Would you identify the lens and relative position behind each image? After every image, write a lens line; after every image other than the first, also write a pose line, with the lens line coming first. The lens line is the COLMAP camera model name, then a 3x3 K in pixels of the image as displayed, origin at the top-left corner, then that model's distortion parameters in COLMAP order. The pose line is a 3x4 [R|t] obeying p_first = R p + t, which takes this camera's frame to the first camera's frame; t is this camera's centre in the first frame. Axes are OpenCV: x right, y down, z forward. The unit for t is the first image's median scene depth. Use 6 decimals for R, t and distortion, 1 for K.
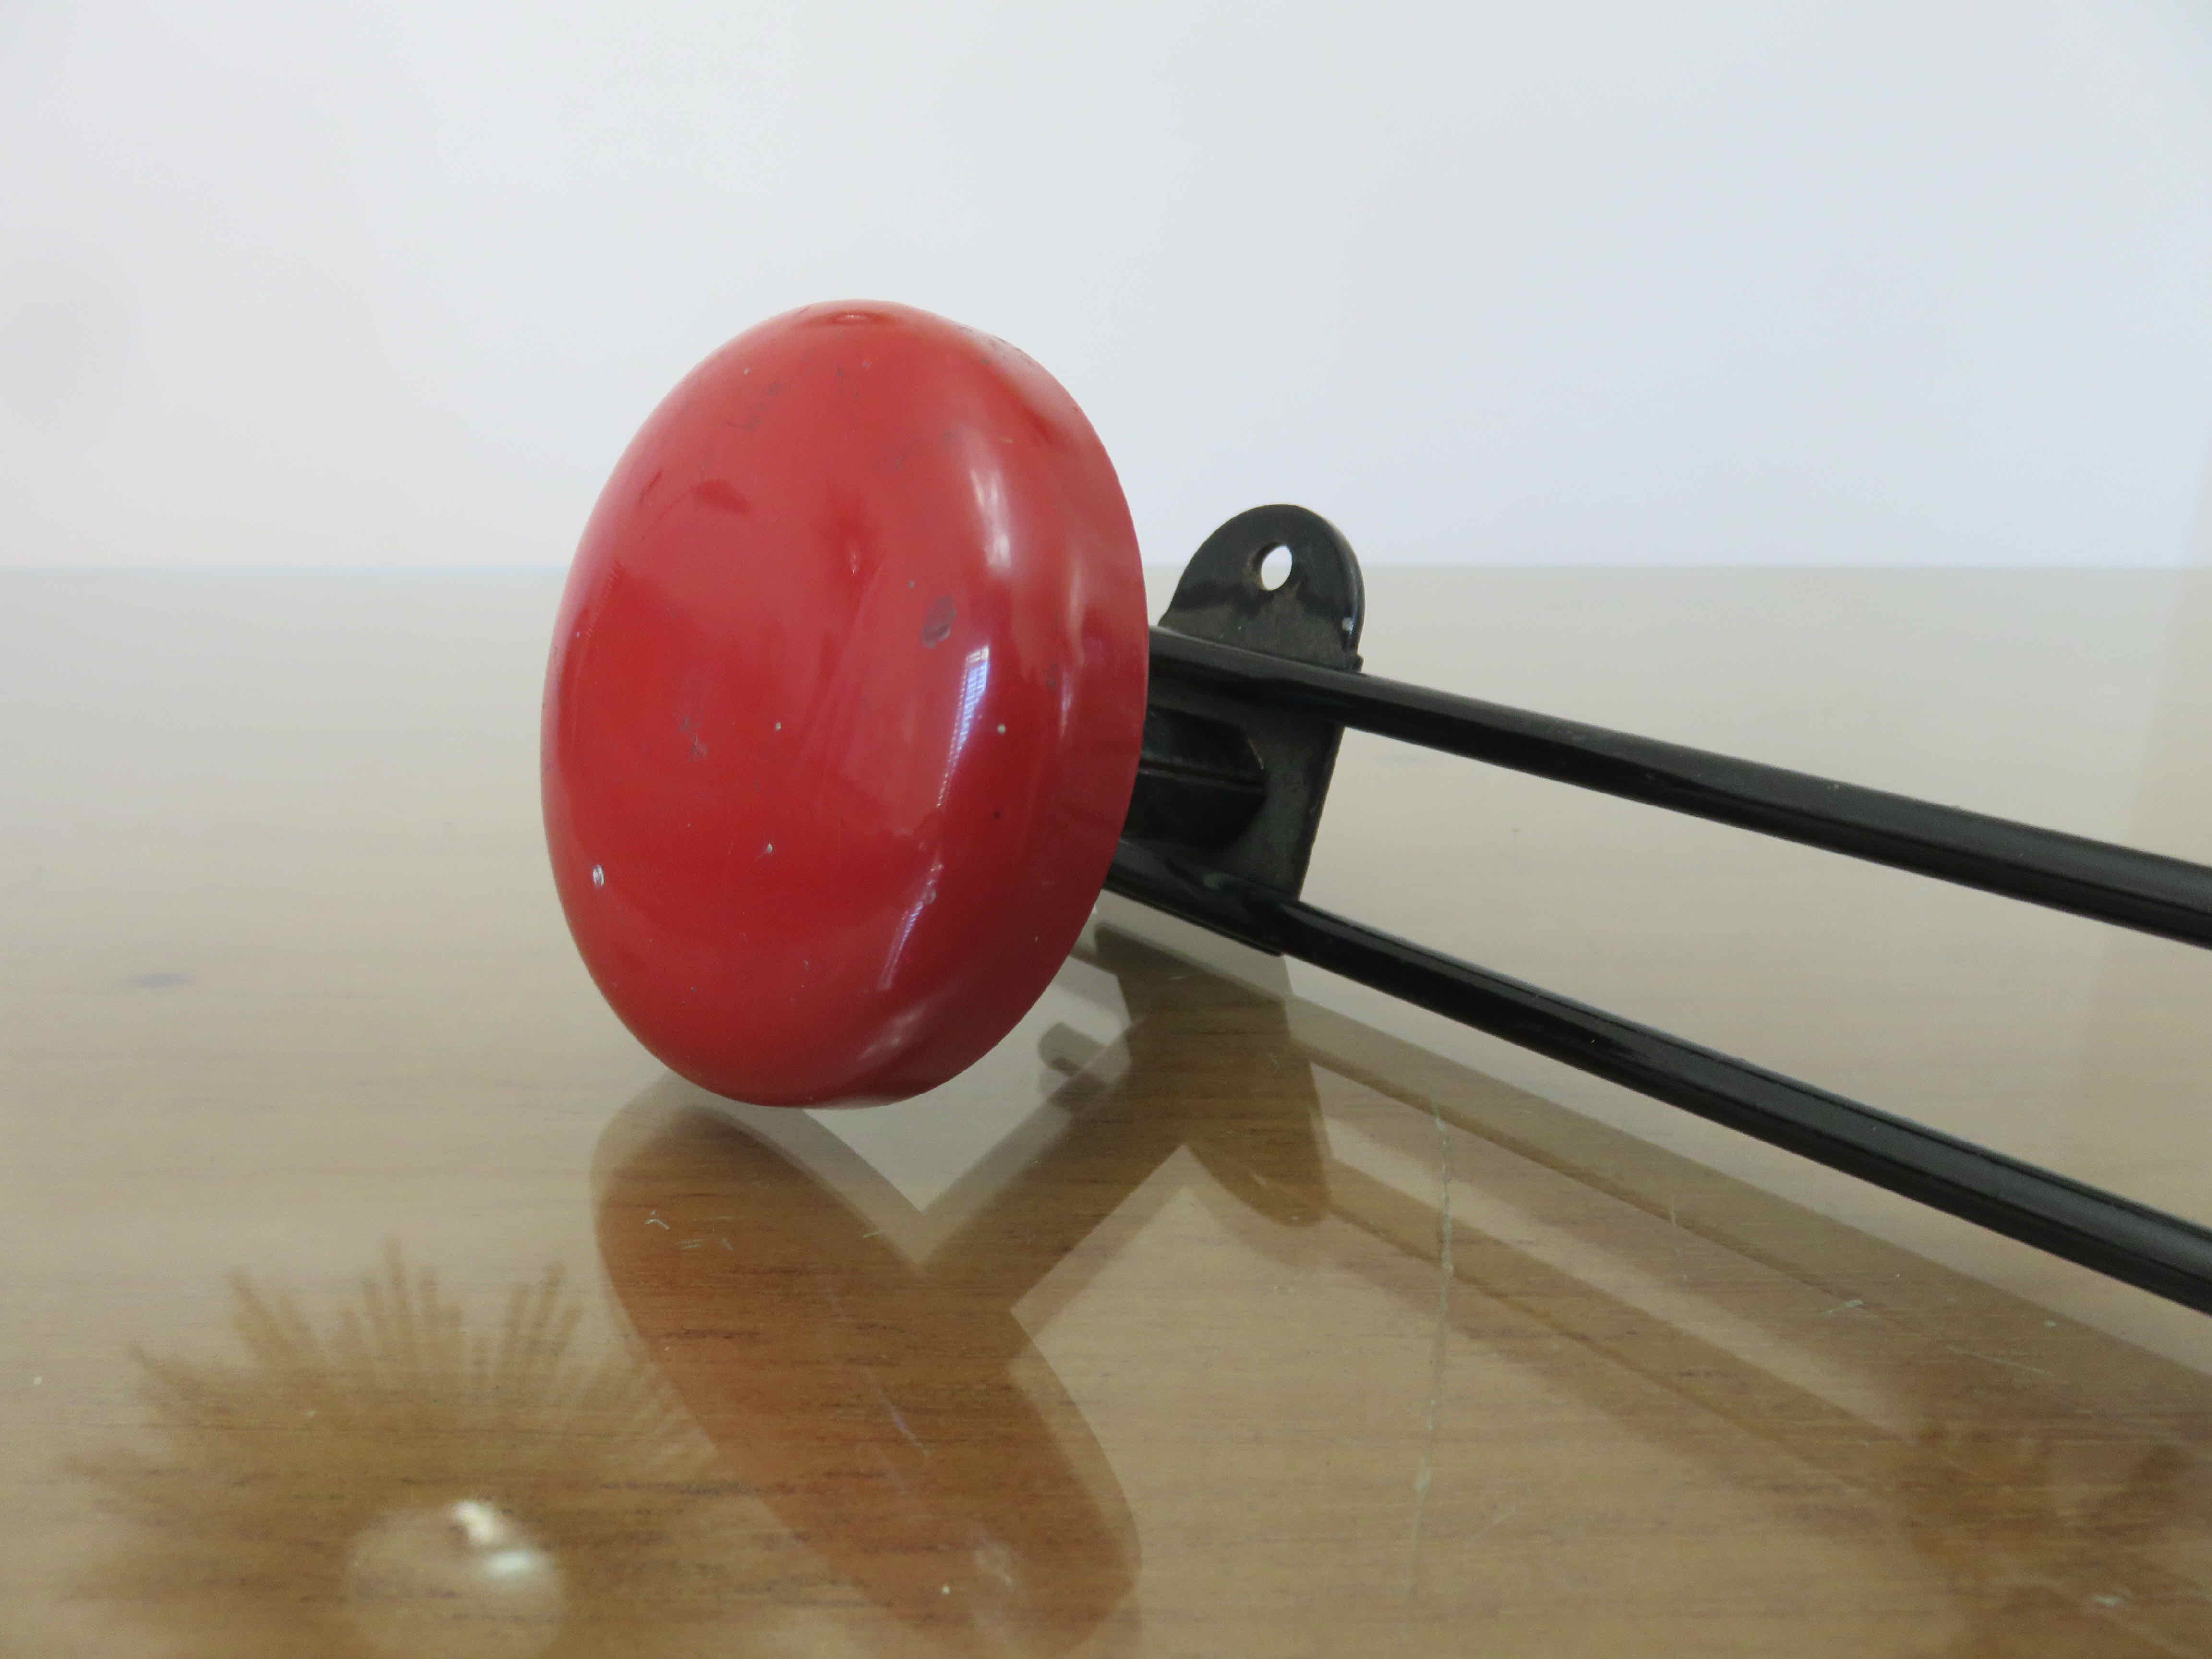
lens RADIAL K [[1708.2, 0, 1106.0], [0, 1708.2, 829.5], [0, 0, 1]] dist [0.070412, 0.001661]
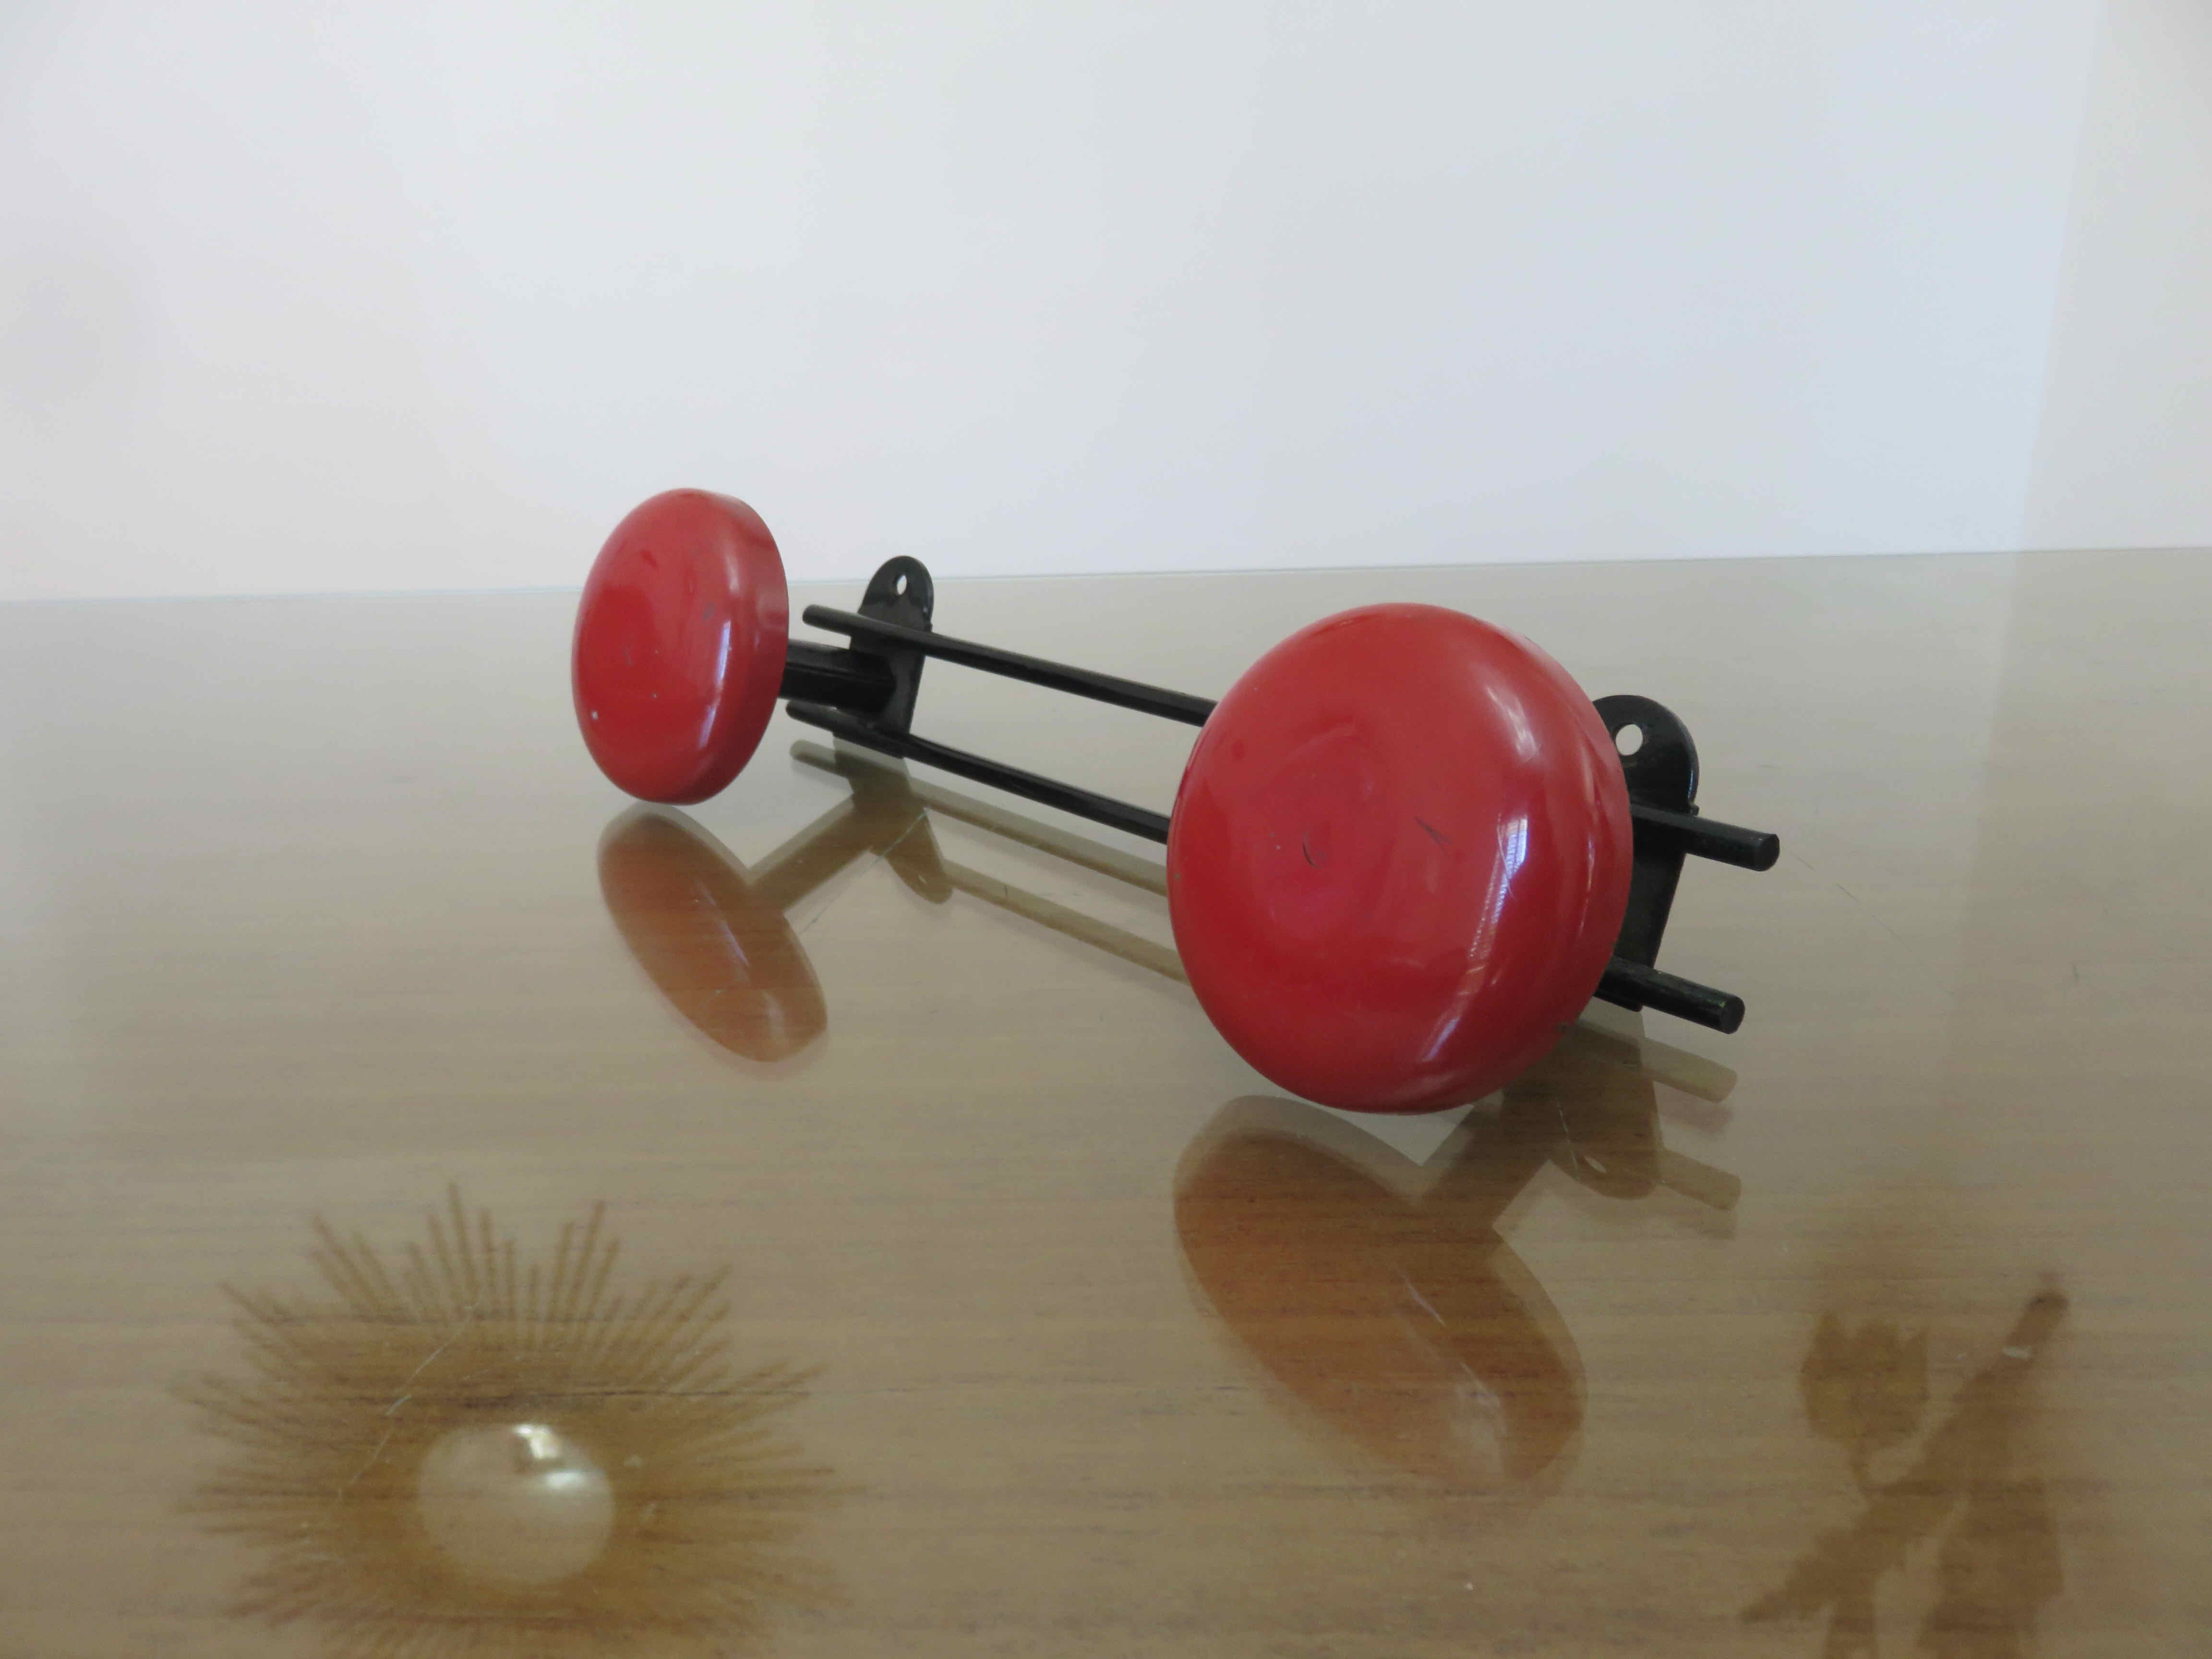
lens RADIAL K [[1614.3, 0, 1106.0], [0, 1614.3, 829.5], [0, 0, 1]] dist [0.041033, -0.000848]
pose [[0.999769, -0.021464, -0.000633, 0.358448], [0.021471, 0.999640, 0.016086, 0.135336], [0.000288, -0.016096, 0.999870, -1.094205]]
